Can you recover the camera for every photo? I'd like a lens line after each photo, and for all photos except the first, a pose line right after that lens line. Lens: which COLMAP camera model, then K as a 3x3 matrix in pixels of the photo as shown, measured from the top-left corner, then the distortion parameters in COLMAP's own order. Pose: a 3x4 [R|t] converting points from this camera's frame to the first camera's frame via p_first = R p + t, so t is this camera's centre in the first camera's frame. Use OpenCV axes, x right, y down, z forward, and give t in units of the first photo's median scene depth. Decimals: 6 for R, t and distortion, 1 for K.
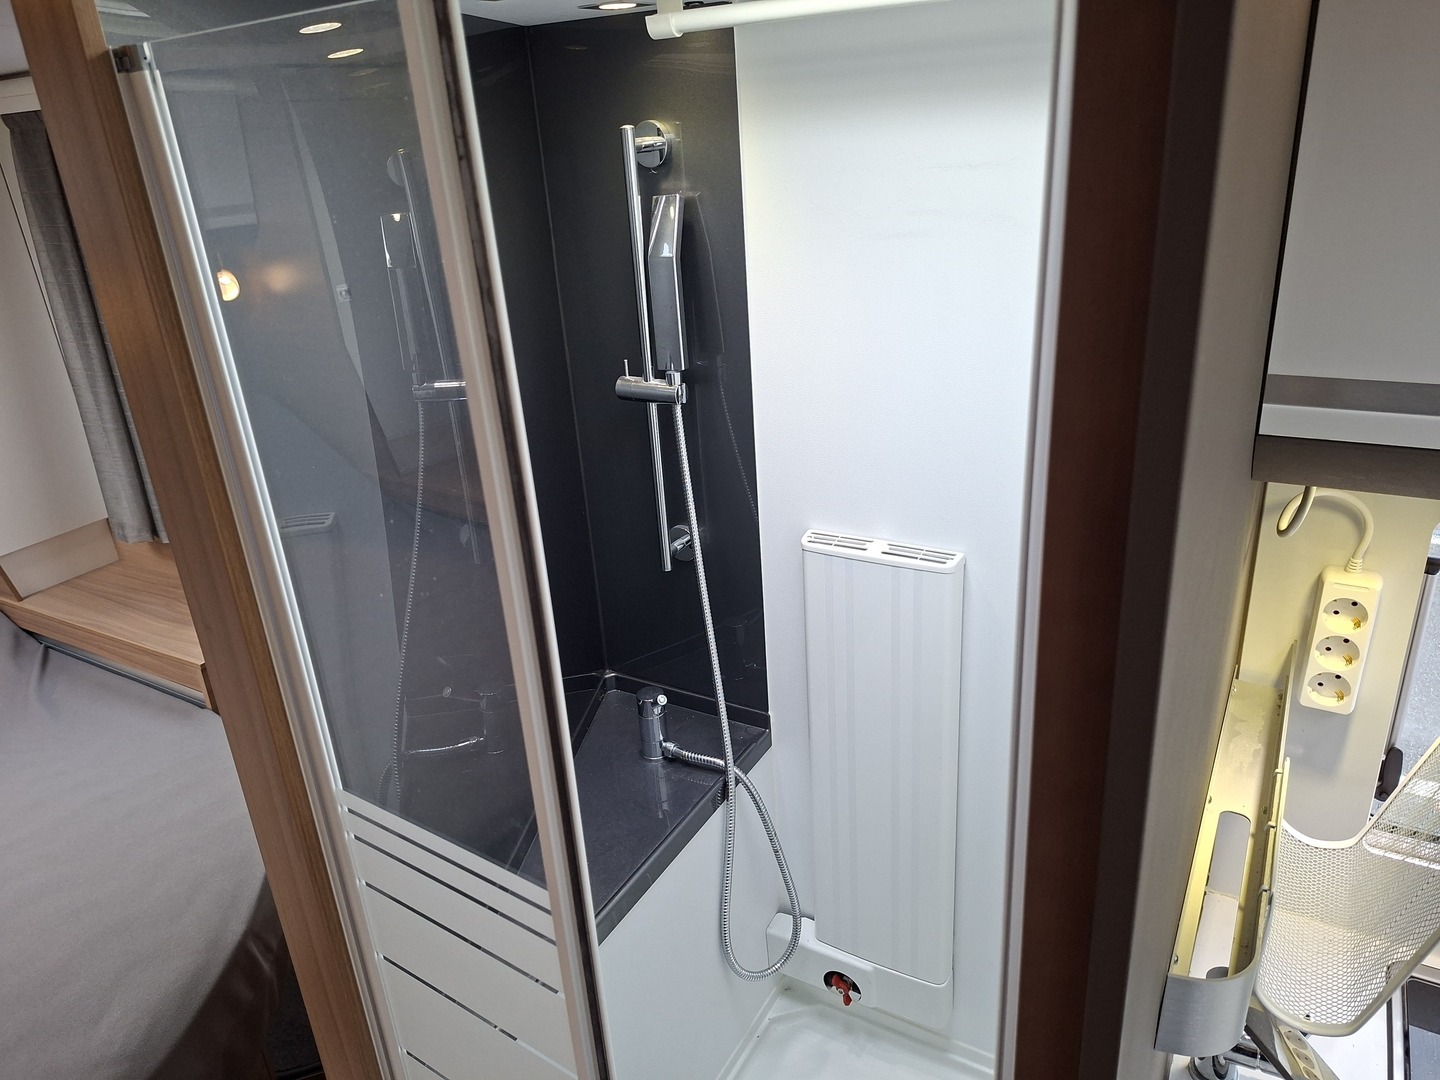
lens RADIAL K [[998.2, 0, 709.6], [0, 998.2, 548.7], [0, 0, 1]] dist [0.040929, -0.017790]
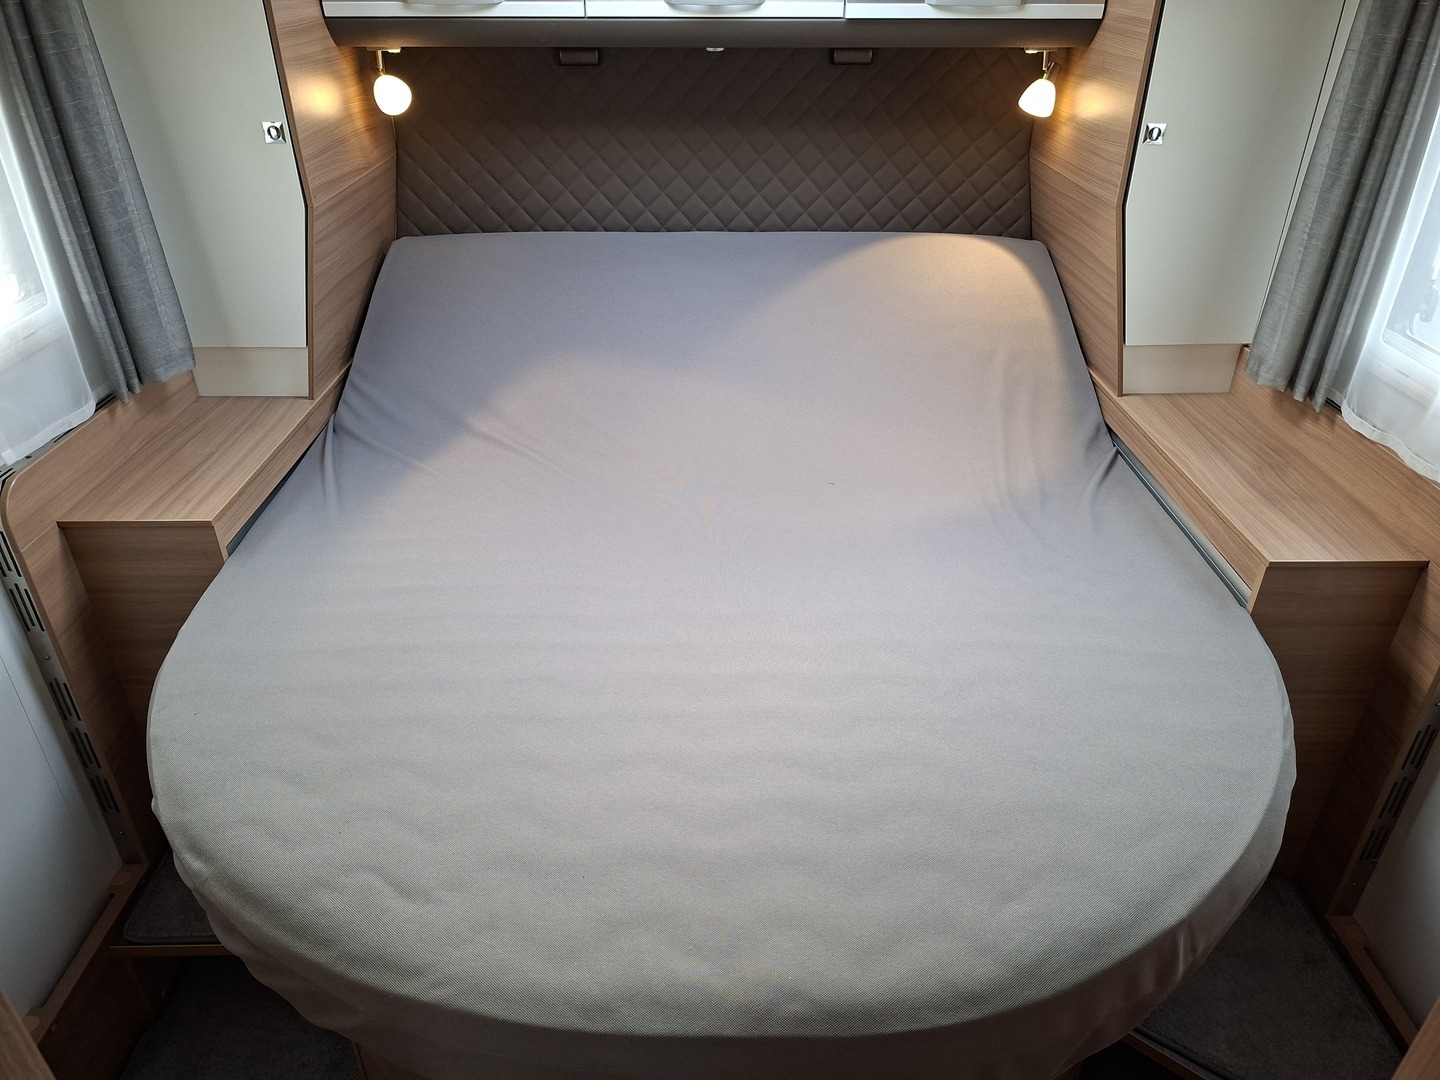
lens RADIAL K [[998.2, 0, 718.2], [0, 998.2, 533.8], [0, 0, 1]] dist [0.040929, -0.017790]
pose [[0.522939, 0.480595, -0.703963, -0.154352], [-0.364664, 0.872633, 0.324856, -0.005186], [0.770425, 0.086830, 0.631589, 0.126455]]
